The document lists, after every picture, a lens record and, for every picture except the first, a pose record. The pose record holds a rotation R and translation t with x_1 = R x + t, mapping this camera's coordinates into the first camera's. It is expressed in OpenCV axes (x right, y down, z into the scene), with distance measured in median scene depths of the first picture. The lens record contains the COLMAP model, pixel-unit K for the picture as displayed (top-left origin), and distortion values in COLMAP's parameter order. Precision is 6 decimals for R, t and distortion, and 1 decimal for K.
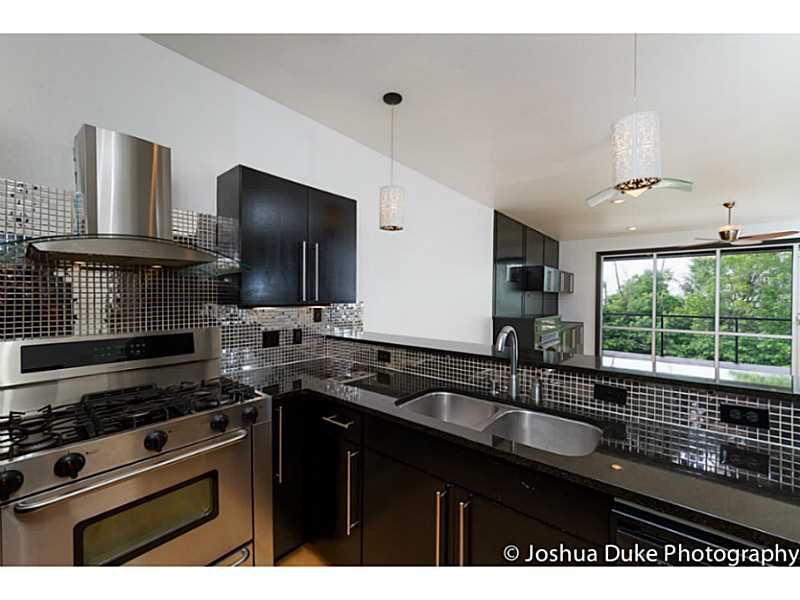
lens RADIAL K [[322.7, 0, 400.0], [0, 322.7, 300.0], [0, 0, 1]] dist [0.000347, 0.000277]
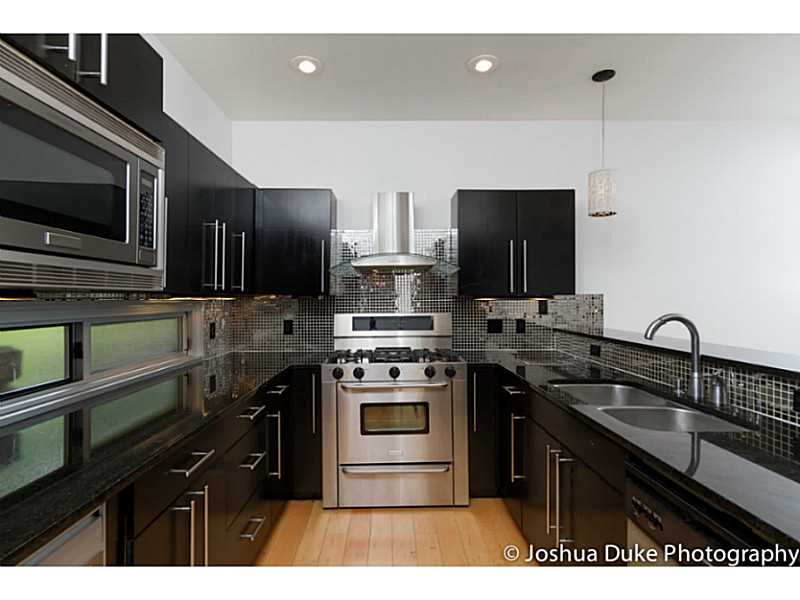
lens RADIAL K [[366.1, 0, 400.0], [0, 366.1, 300.0], [0, 0, 1]] dist [-0.002130, -0.000200]
pose [[0.678317, 0.001701, -0.734768, 0.444137], [-0.002697, 0.999996, -0.000174, 0.036452], [0.734765, 0.002100, 0.678319, -0.189882]]
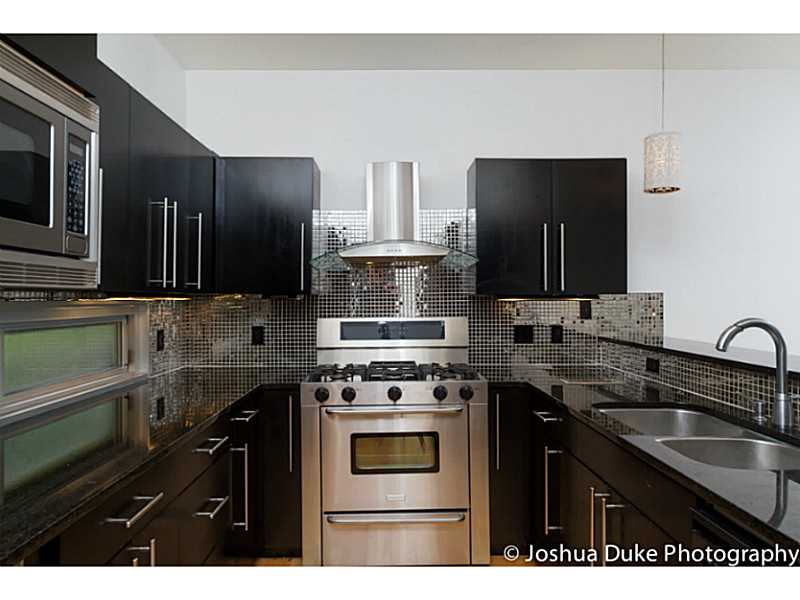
lens RADIAL K [[473.8, 0, 400.0], [0, 473.8, 300.0], [0, 0, 1]] dist [0.004096, 0.002014]
pose [[0.675669, 0.000864, -0.737205, 0.453160], [-0.002656, 0.999996, -0.001262, 0.036543], [0.737200, 0.002811, 0.675668, -0.197719]]
